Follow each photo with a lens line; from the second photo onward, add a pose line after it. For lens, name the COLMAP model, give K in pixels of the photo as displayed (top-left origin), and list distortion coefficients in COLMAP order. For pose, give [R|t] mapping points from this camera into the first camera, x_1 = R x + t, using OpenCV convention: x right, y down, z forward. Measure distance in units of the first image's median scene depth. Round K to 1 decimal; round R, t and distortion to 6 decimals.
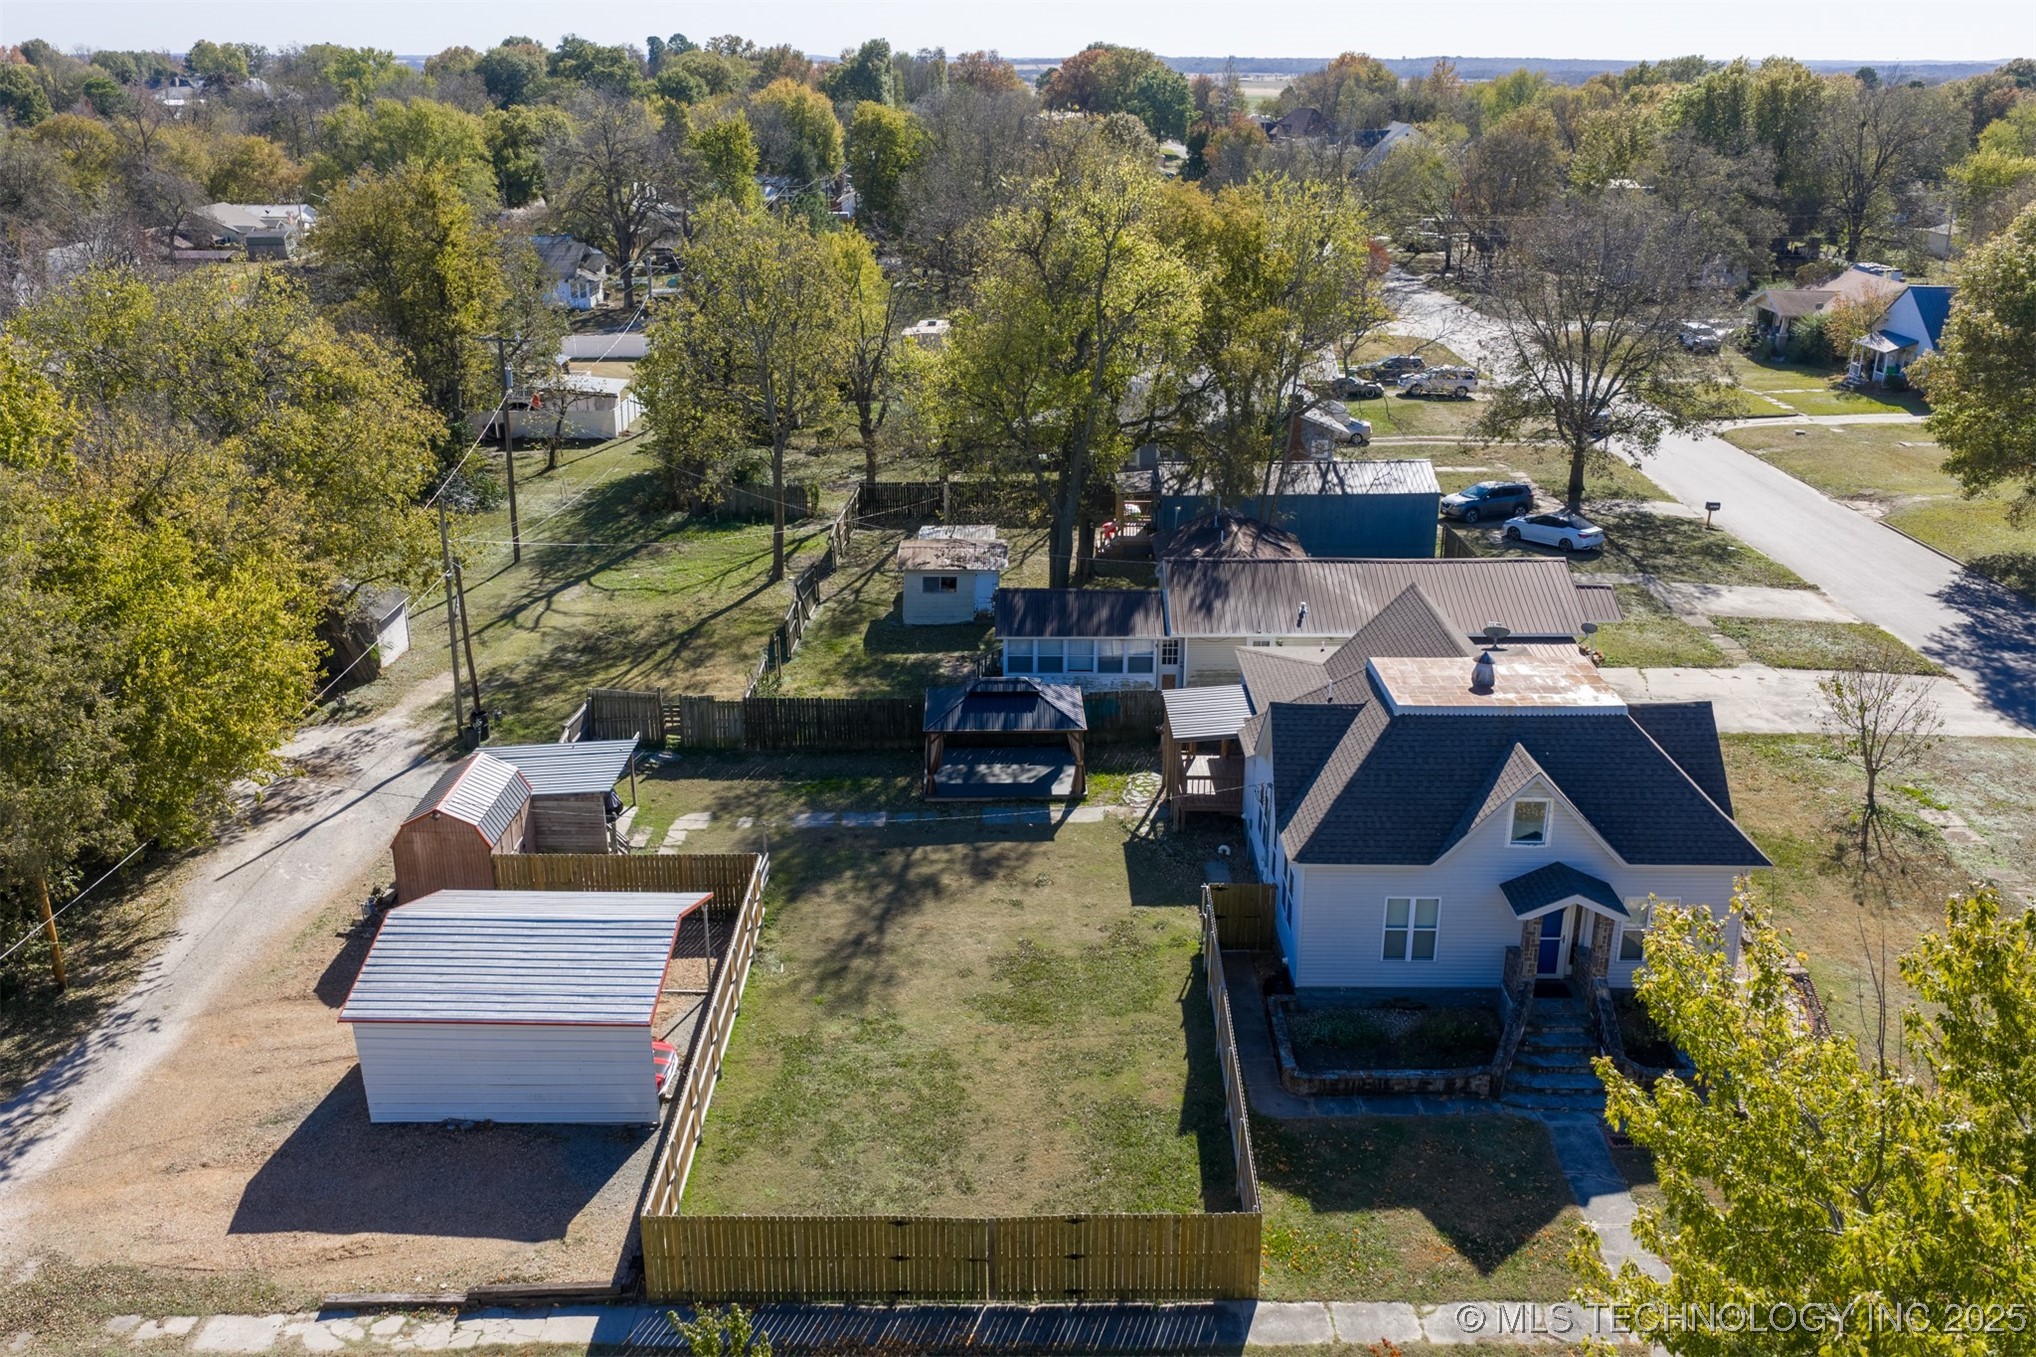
lens RADIAL K [[1699.8, 0, 1018.0], [0, 1699.8, 678.5], [0, 0, 1]] dist [0.009107, -0.009152]
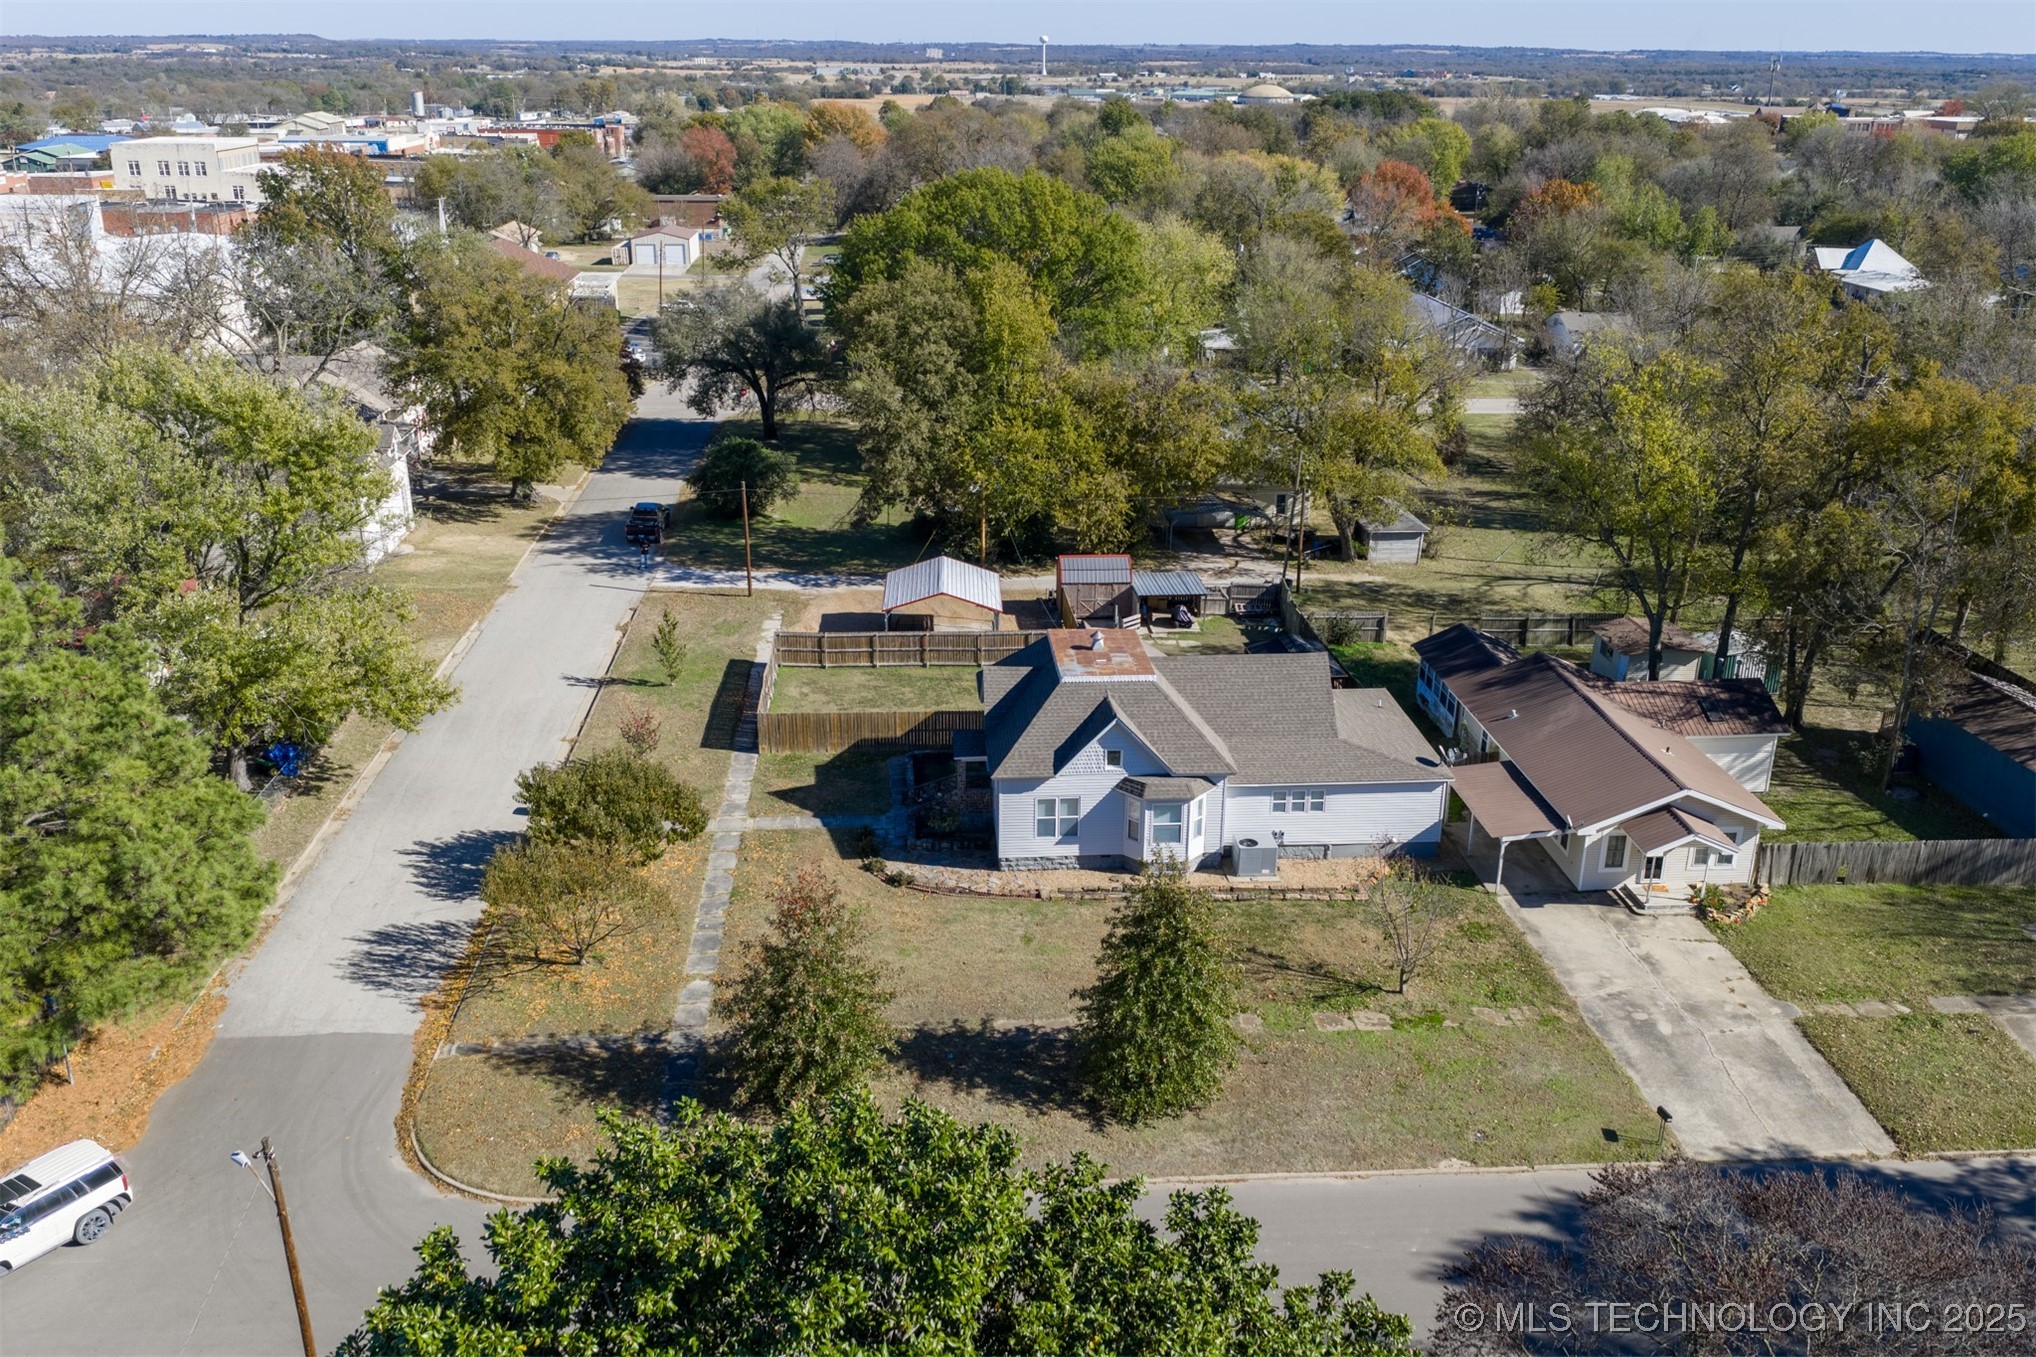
lens RADIAL K [[1699.8, 0, 1018.0], [0, 1699.8, 678.5], [0, 0, 1]] dist [0.009107, -0.009152]
pose [[0.066985, 0.345657, -0.935967, 1.844754], [-0.348162, 0.887207, 0.302732, -0.447647], [0.935038, 0.305590, 0.179774, 0.689388]]
